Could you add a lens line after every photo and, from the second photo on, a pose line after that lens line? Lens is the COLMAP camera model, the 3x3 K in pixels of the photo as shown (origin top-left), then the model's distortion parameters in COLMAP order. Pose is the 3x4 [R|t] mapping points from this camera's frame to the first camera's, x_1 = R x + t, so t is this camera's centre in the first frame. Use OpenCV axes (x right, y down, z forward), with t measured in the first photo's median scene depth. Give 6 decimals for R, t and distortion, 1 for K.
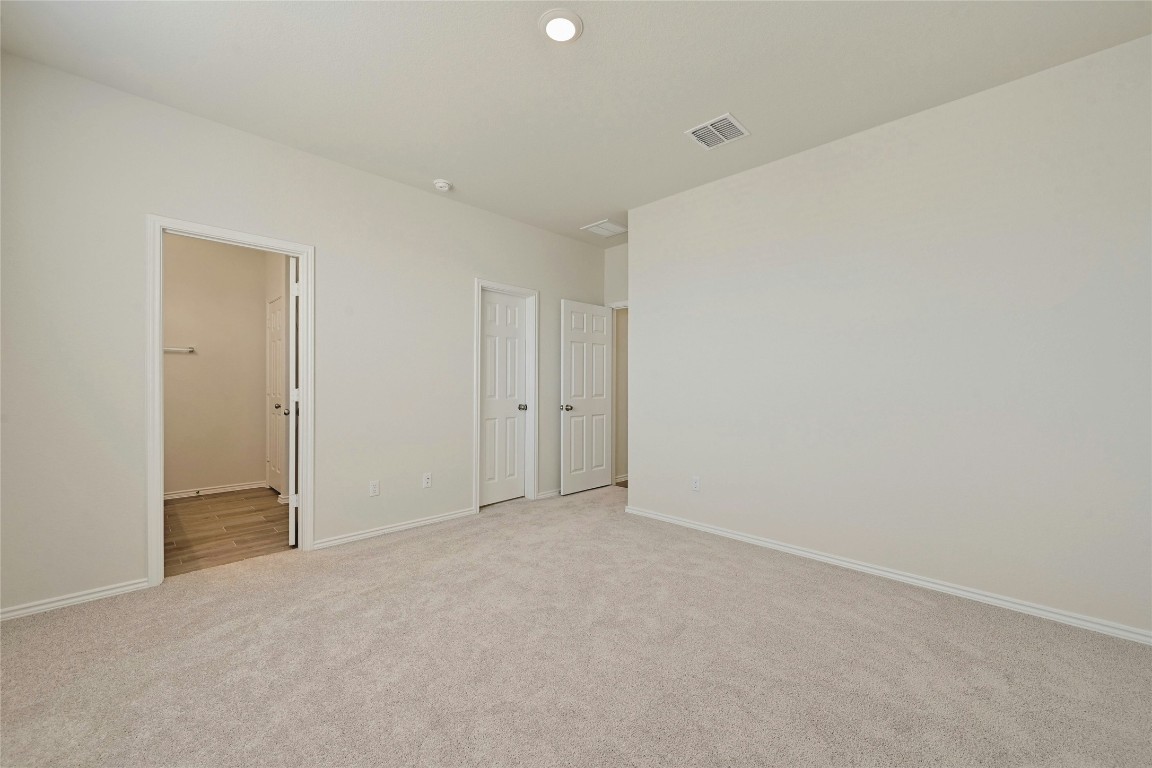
lens RADIAL K [[457.1, 0, 583.3], [0, 457.1, 383.7], [0, 0, 1]] dist [0.002523, 0.000418]
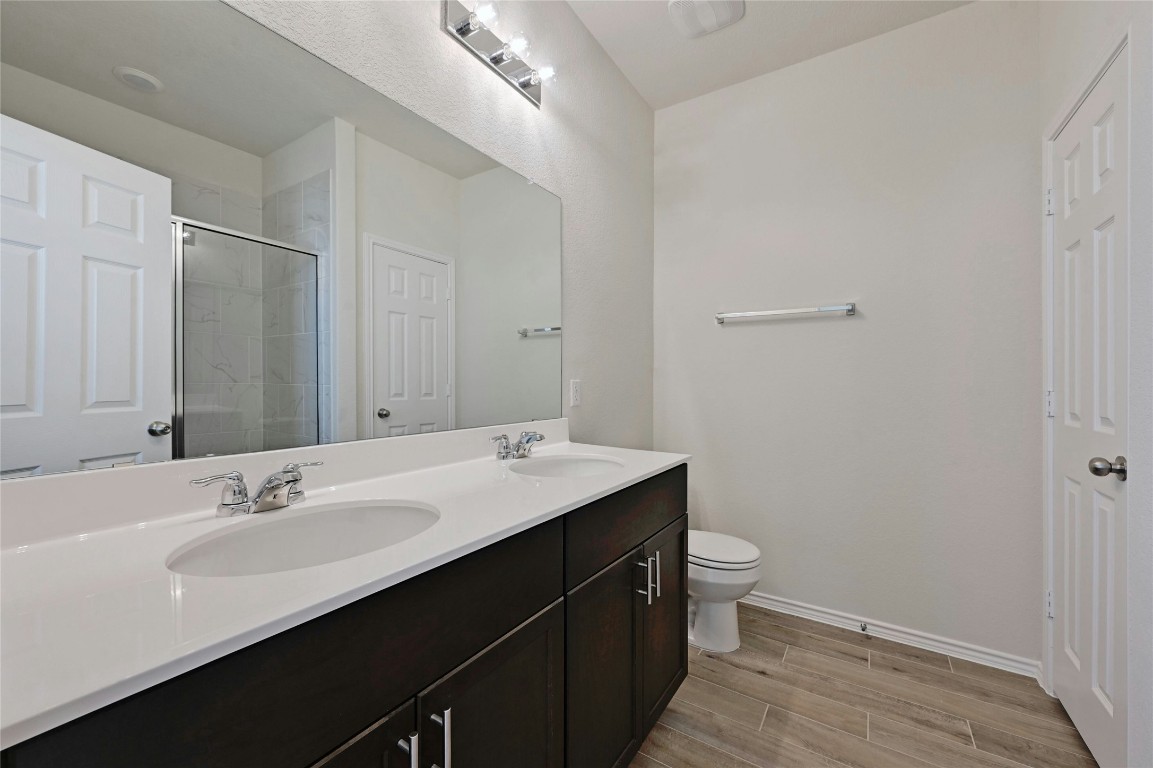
lens RADIAL K [[457.5, 0, 583.5], [0, 457.5, 382.1], [0, 0, 1]] dist [0.002523, 0.000418]
pose [[0.179905, -0.003084, -0.983679, -0.451754], [0.001951, 0.999994, -0.002778, 0.000590], [0.983682, -0.001420, 0.179910, 0.650974]]
